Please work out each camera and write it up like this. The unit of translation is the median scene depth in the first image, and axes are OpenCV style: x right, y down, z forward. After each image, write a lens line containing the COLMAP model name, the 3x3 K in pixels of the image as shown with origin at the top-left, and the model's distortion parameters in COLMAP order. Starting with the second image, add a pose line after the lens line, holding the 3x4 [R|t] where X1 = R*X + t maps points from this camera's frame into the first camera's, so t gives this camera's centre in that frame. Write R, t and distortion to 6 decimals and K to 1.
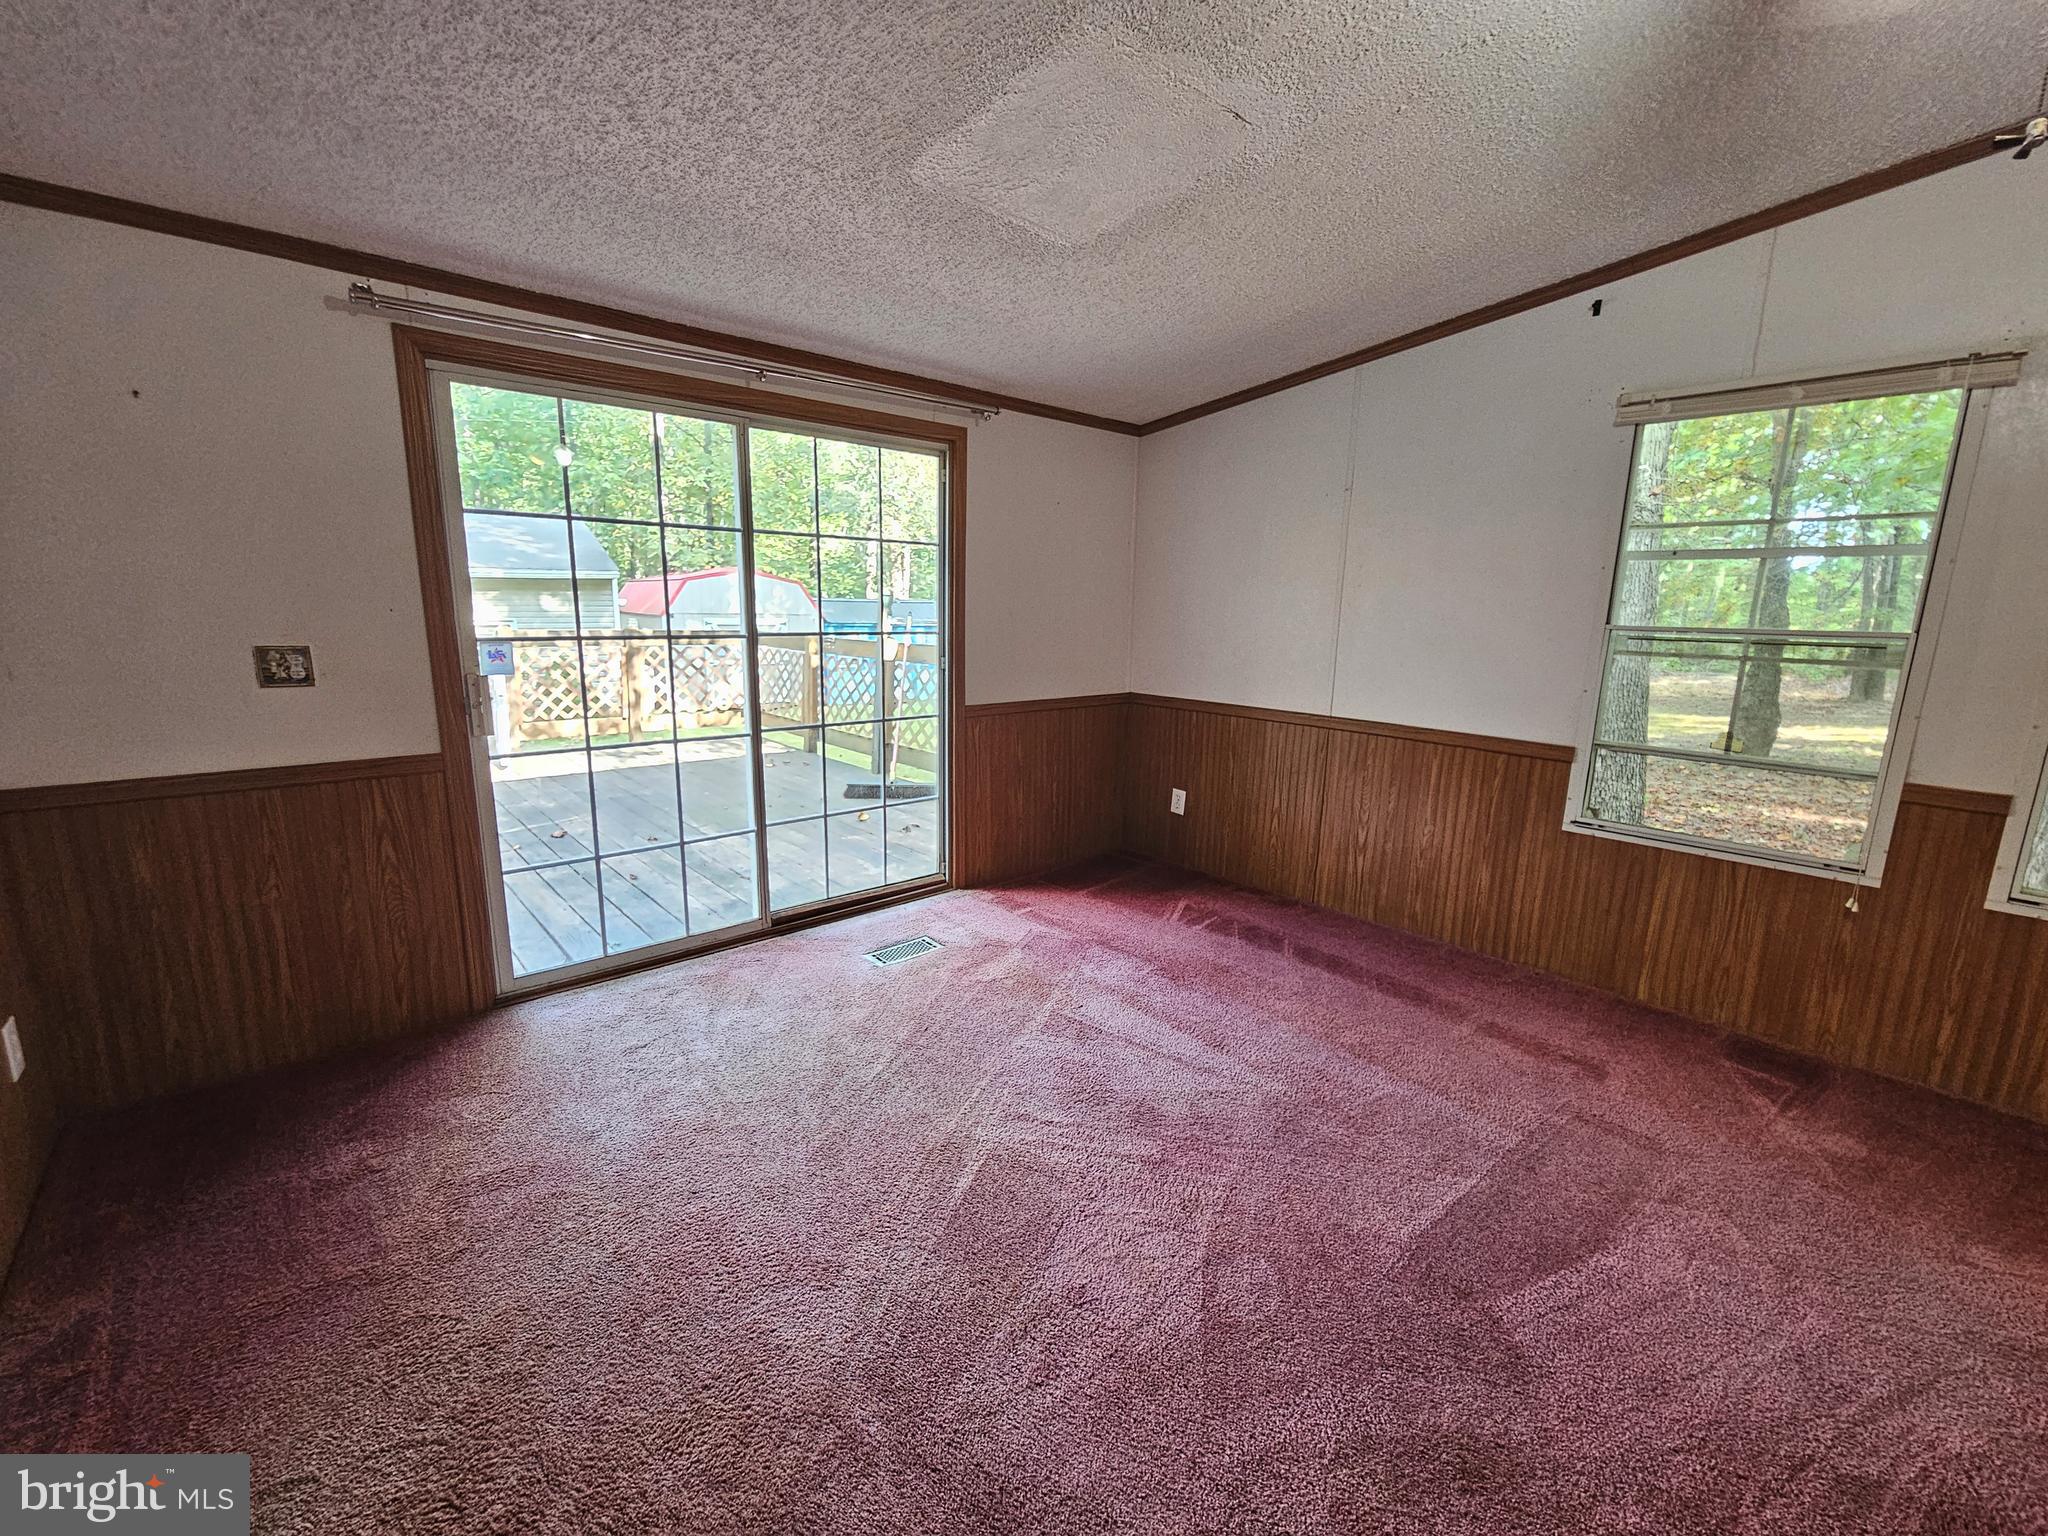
lens RADIAL K [[863.6, 0, 1030.0], [0, 863.6, 775.8], [0, 0, 1]] dist [0.000049, -0.000118]
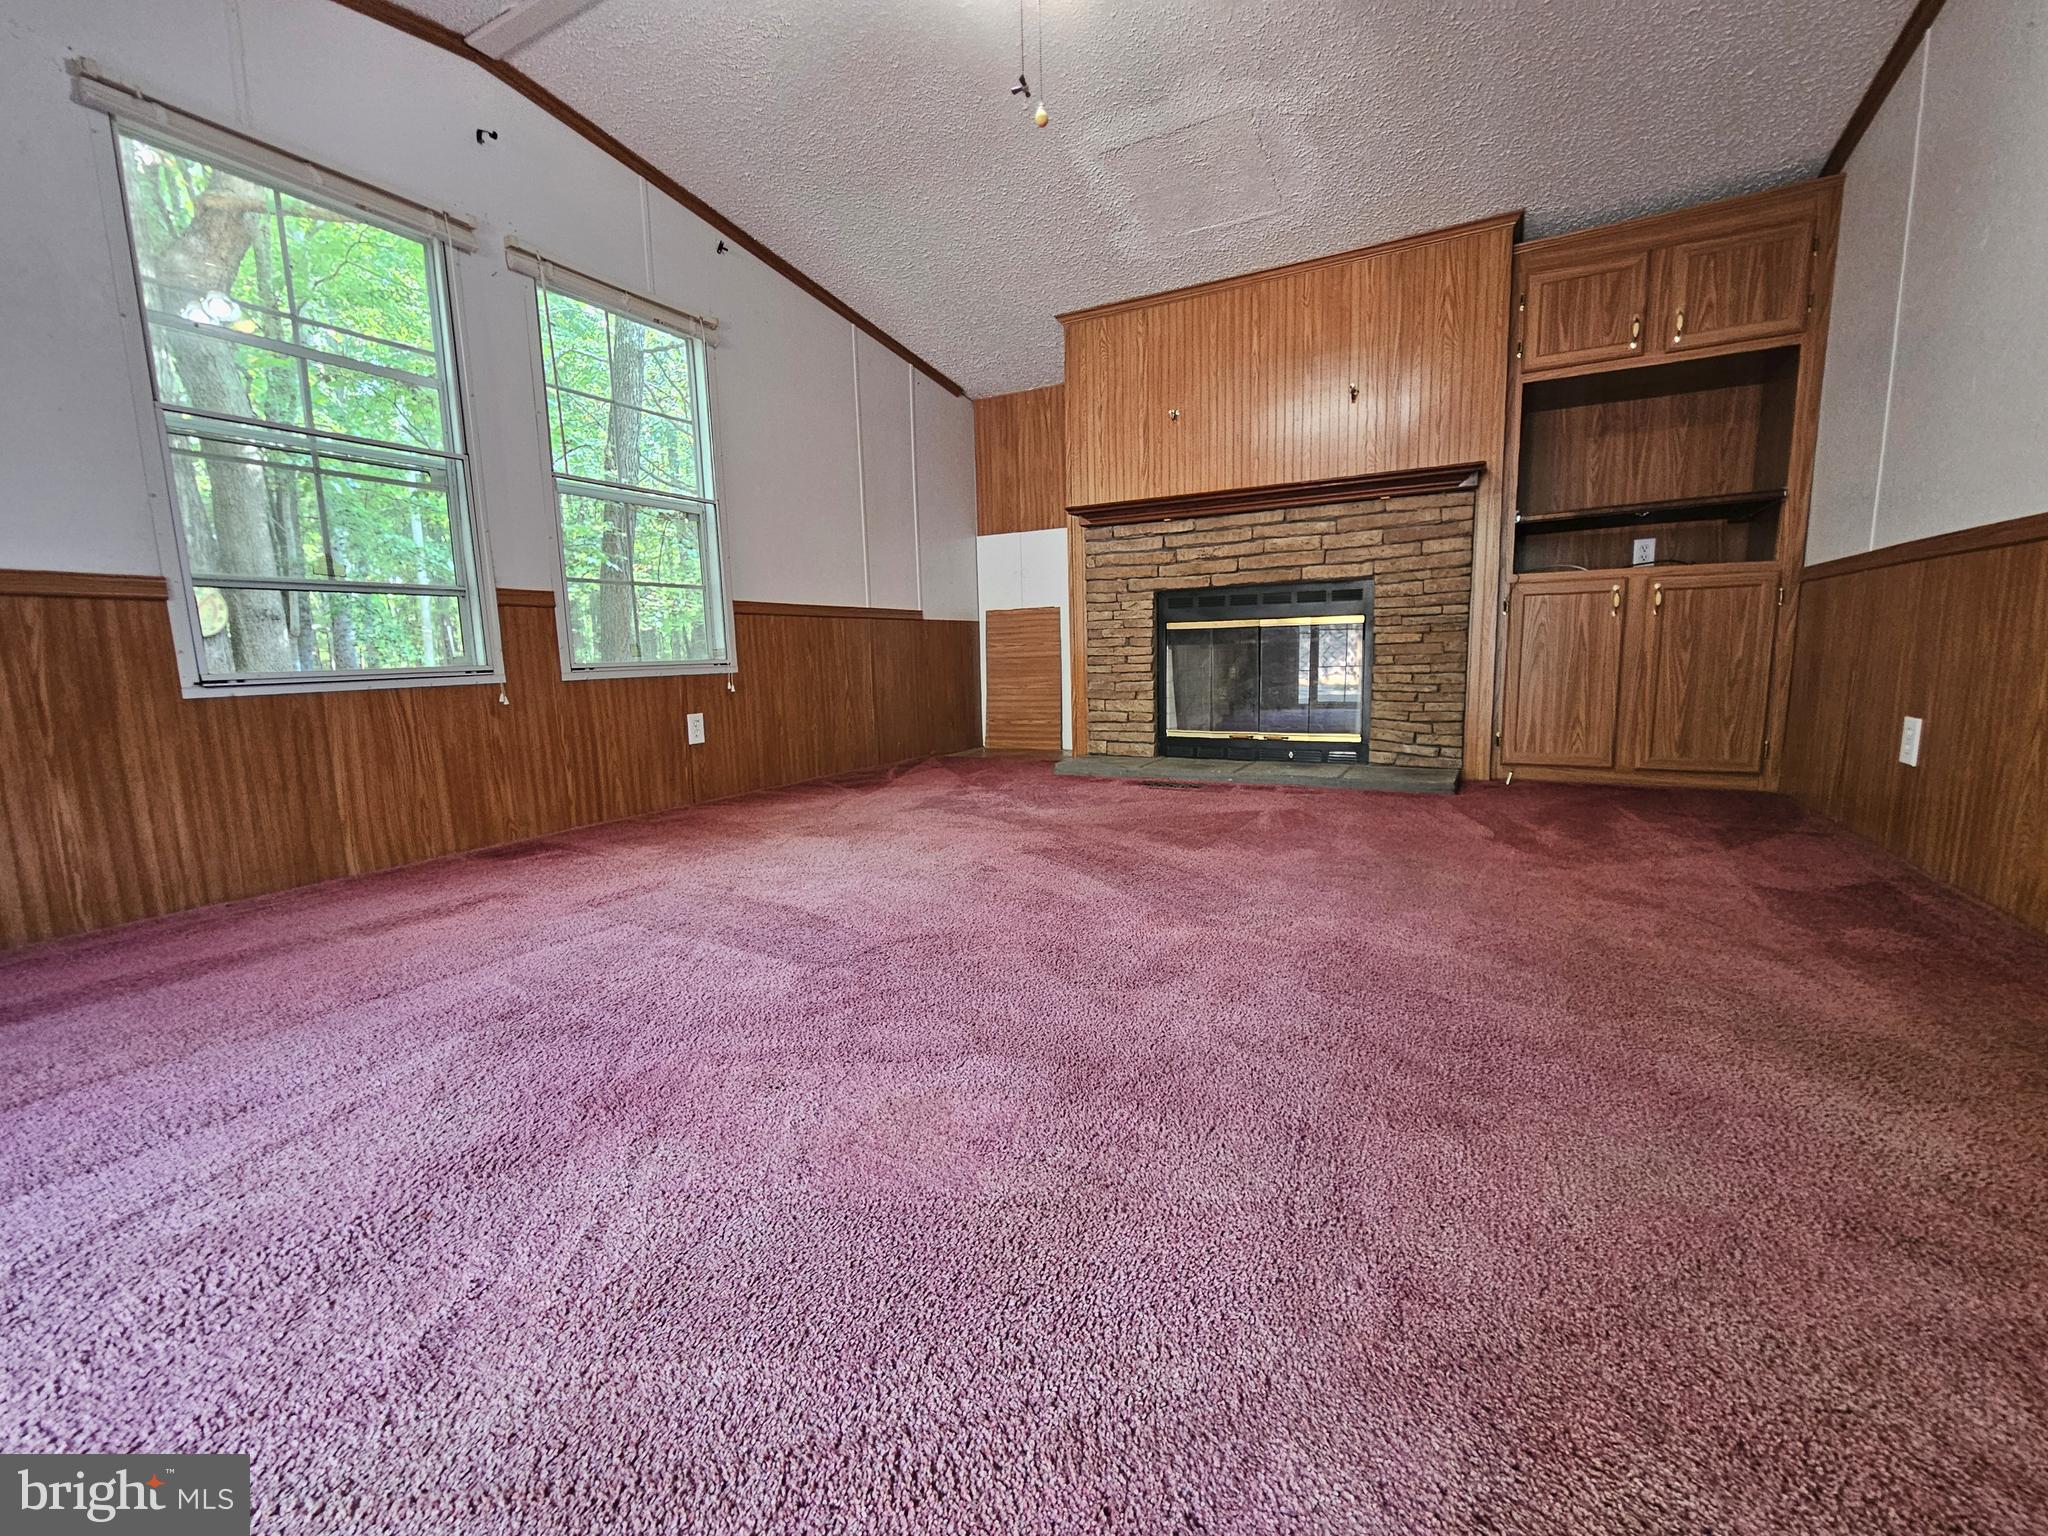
lens RADIAL K [[863.6, 0, 1030.0], [0, 863.6, 775.8], [0, 0, 1]] dist [0.000049, -0.000118]
pose [[-0.361216, -0.144680, 0.921190, -0.372925], [0.204996, 0.951402, 0.229808, 0.128948], [-0.909670, 0.271851, -0.314002, 0.766422]]
